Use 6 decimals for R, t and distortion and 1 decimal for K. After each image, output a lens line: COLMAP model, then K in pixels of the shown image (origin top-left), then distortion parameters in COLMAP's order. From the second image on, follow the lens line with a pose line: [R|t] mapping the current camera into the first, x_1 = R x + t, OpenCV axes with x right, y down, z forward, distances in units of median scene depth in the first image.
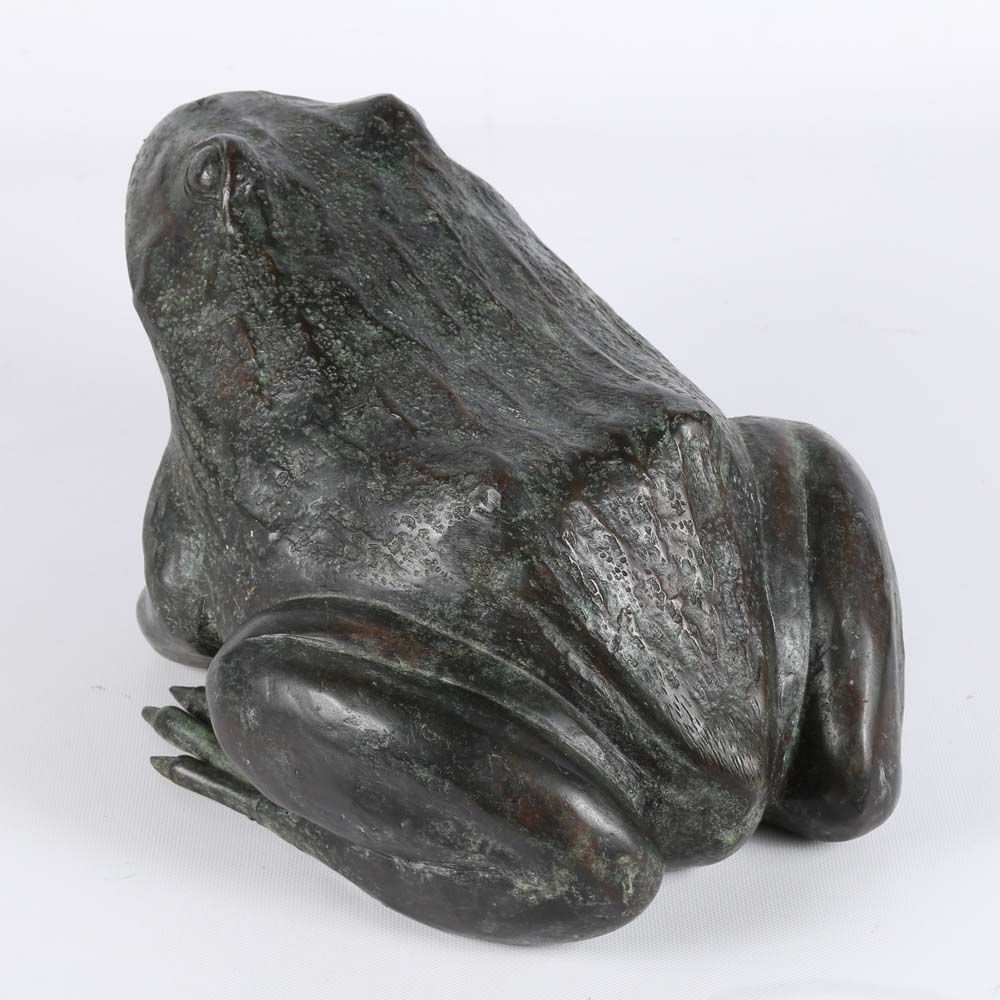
lens RADIAL K [[2978.6, 0, 500.0], [0, 2978.6, 500.0], [0, 0, 1]] dist [-0.030040, -0.339787]
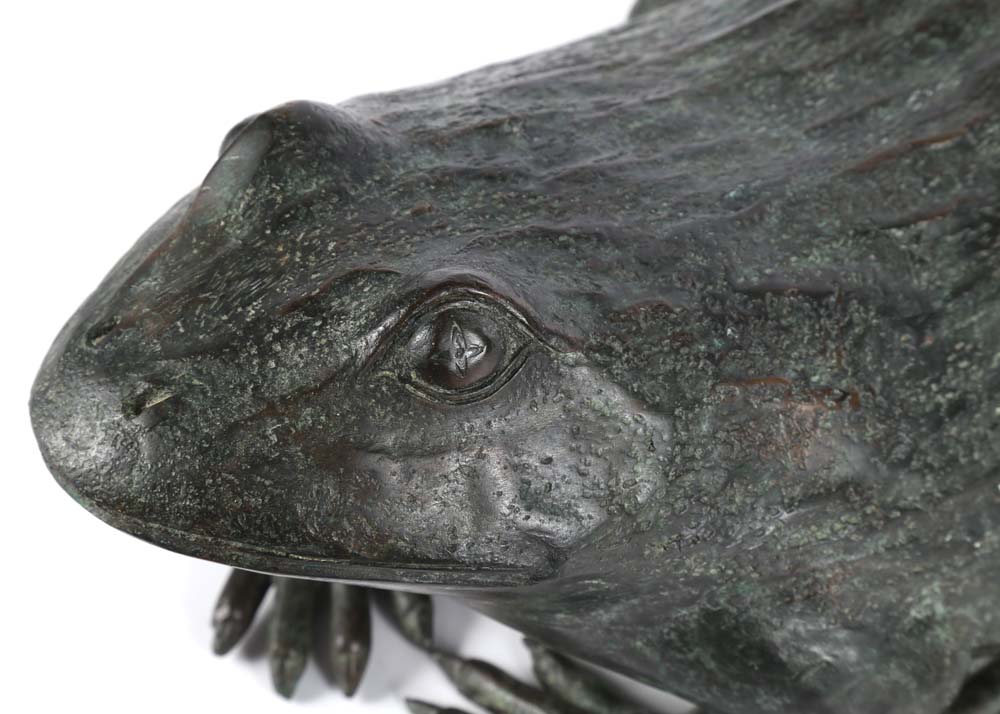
lens RADIAL K [[2568.8, 0, 415.2], [0, 2568.8, 358.2], [0, 0, 1]] dist [0.072065, 1.256060]
pose [[0.067014, -0.765414, 0.640040, -0.448343], [0.641228, 0.524505, 0.560109, -0.421277], [-0.764419, 0.372876, 0.525954, 0.783165]]
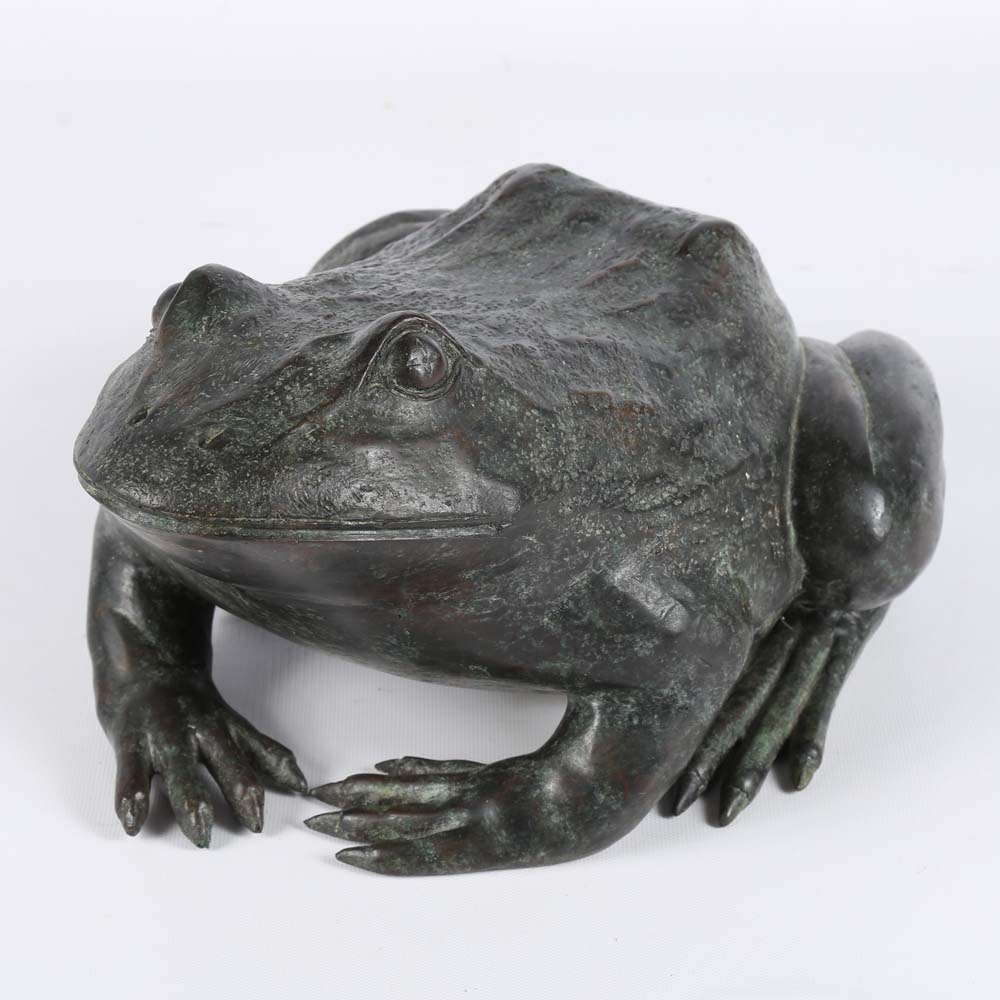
lens RADIAL K [[3453.0, 0, 500.0], [0, 3453.0, 500.0], [0, 0, 1]] dist [0.131601, 0.012591]
pose [[-0.372388, -0.489309, 0.788609, -0.911934], [0.518987, 0.594653, 0.614036, -0.688782], [-0.769402, 0.637938, 0.032504, 1.031902]]
